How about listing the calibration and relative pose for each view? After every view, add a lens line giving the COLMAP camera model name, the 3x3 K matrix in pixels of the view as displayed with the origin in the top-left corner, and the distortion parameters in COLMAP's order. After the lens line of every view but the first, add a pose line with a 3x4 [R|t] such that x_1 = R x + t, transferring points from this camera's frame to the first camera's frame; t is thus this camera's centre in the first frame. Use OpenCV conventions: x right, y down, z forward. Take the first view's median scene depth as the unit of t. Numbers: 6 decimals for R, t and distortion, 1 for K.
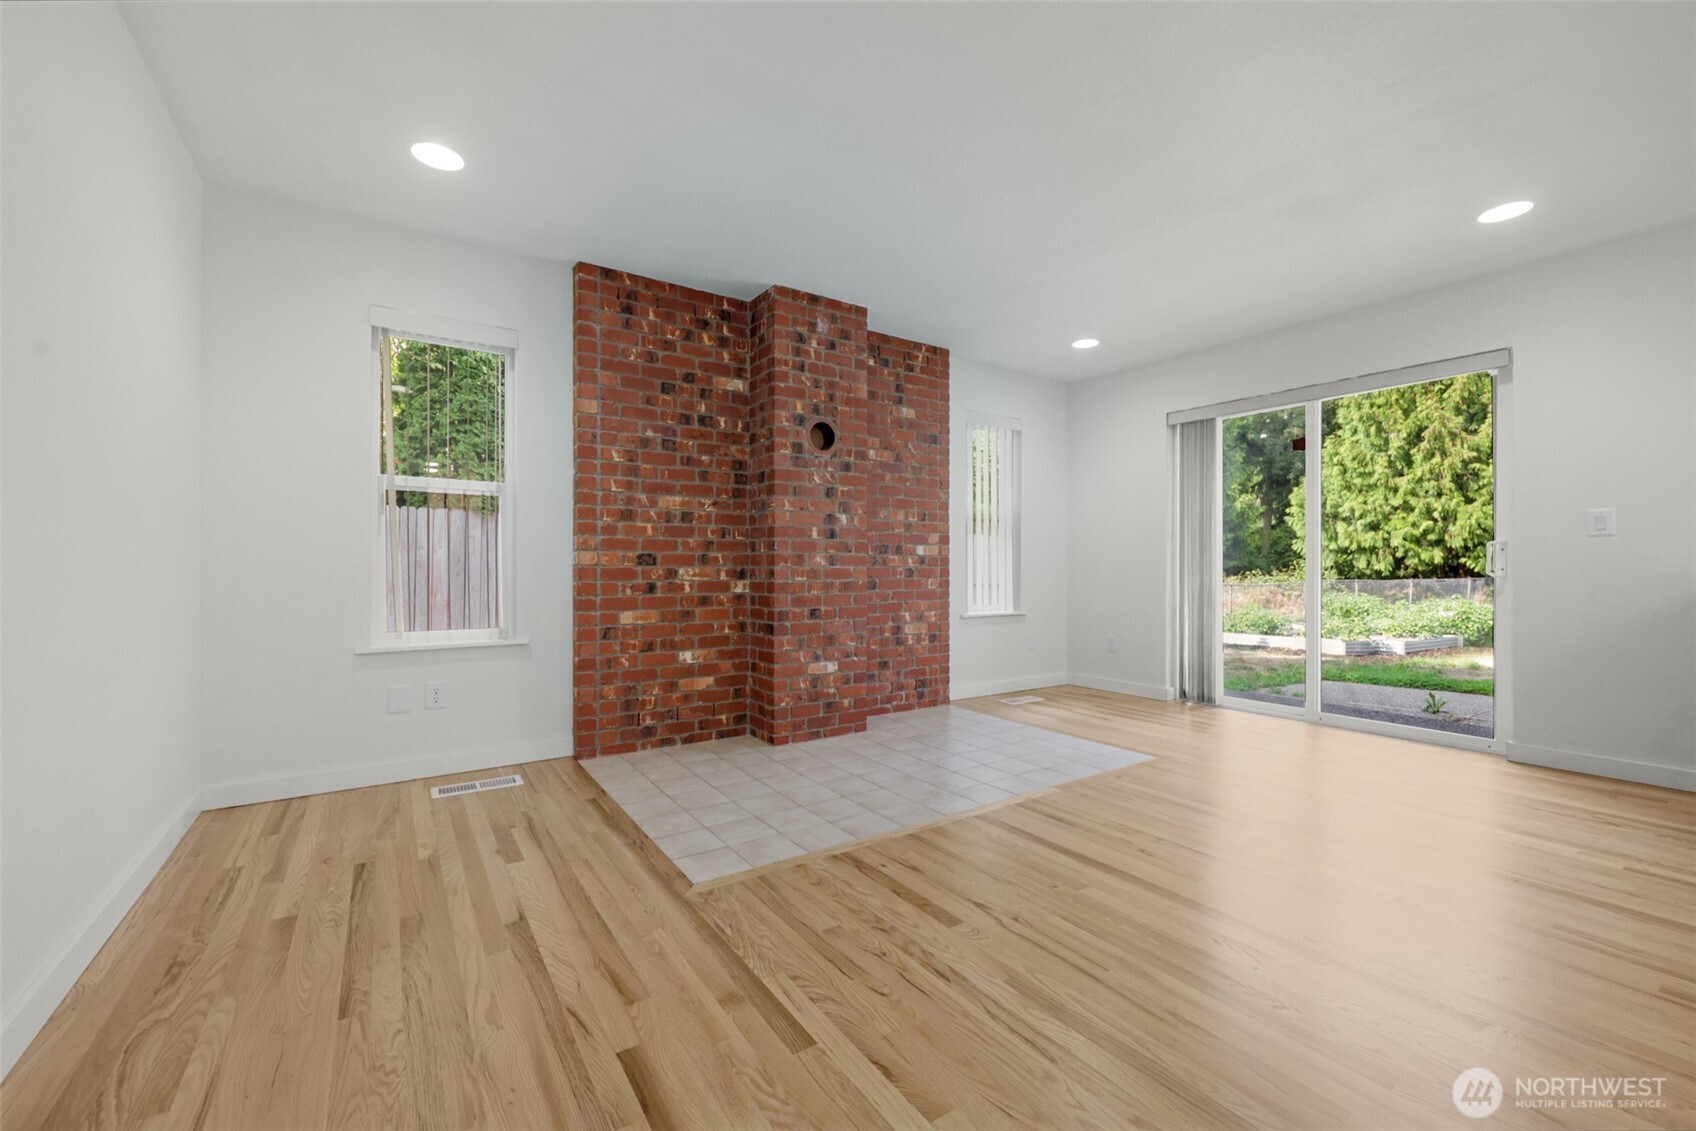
lens RADIAL K [[706.7, 0, 856.6], [0, 706.7, 565.5], [0, 0, 1]] dist [0.003201, 0.000432]
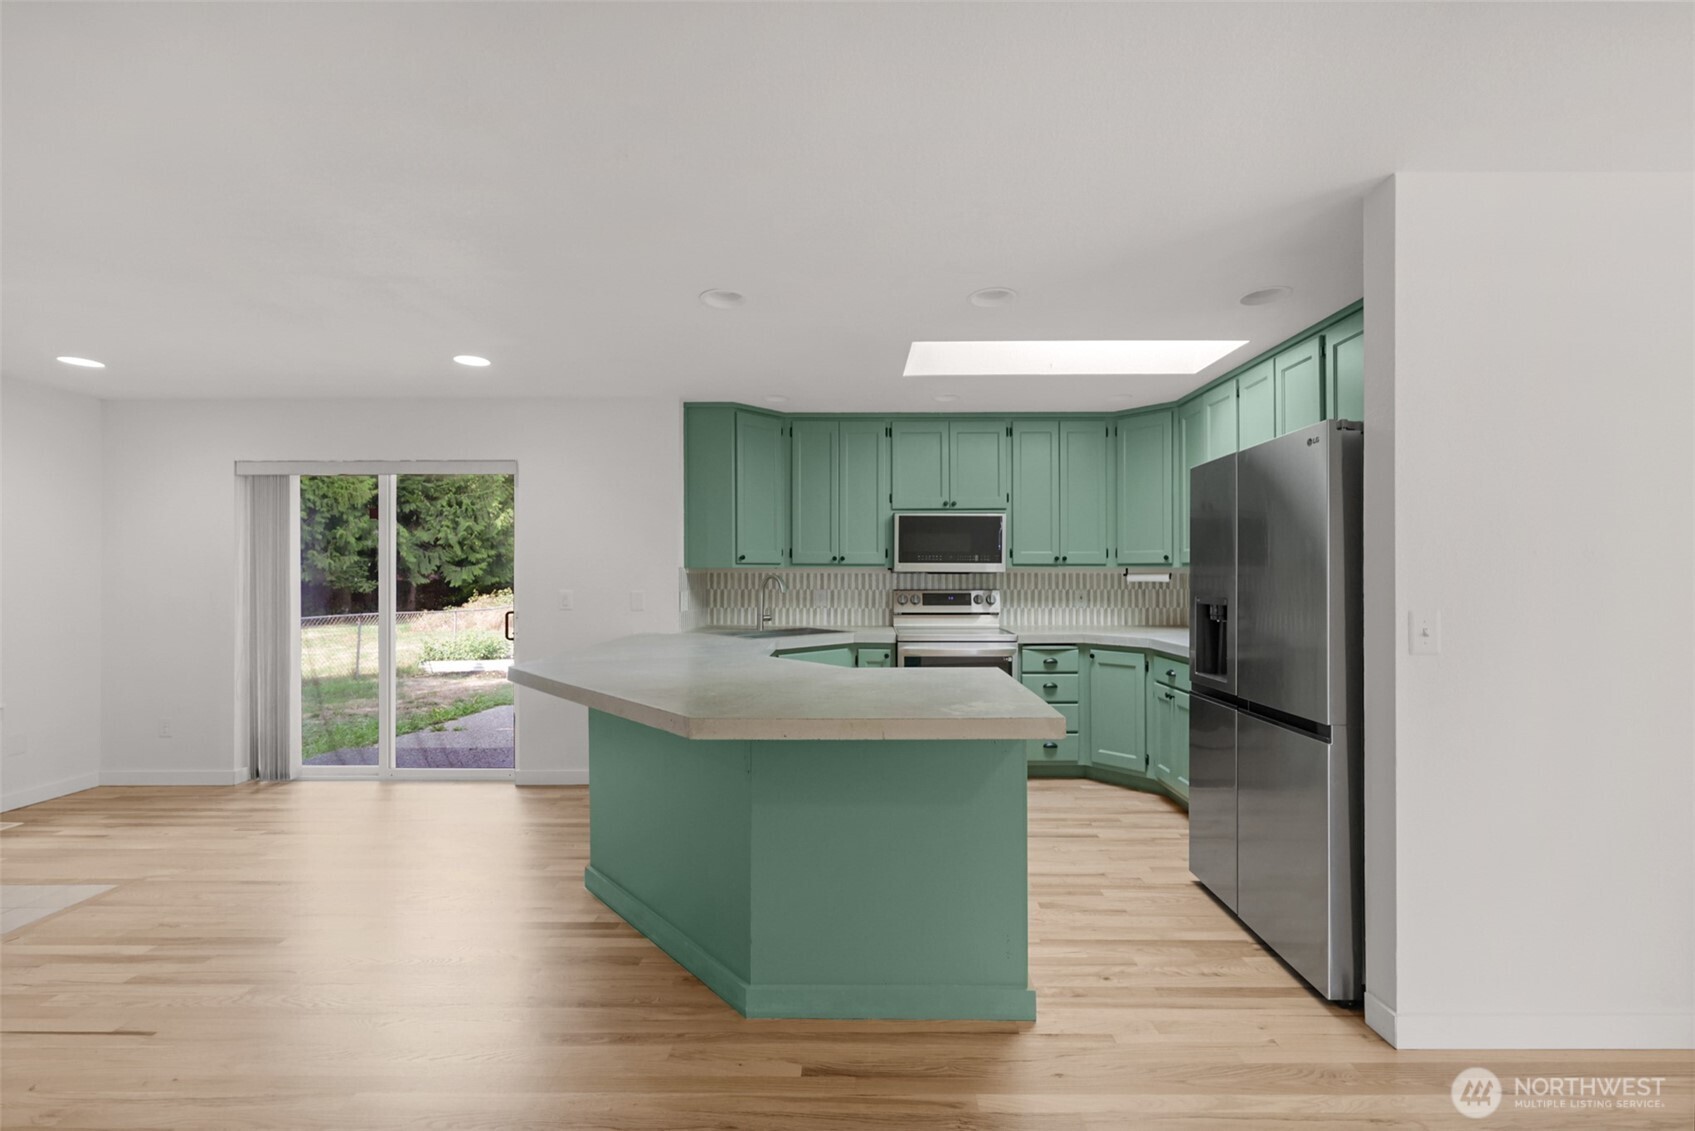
lens RADIAL K [[706.3, 0, 847.1], [0, 706.3, 587.0], [0, 0, 1]] dist [0.003201, 0.000432]
pose [[0.552081, -0.007354, 0.833758, 0.191564], [0.009788, 0.999949, 0.002339, -0.081420], [-0.833733, 0.006870, 0.552125, -0.215457]]
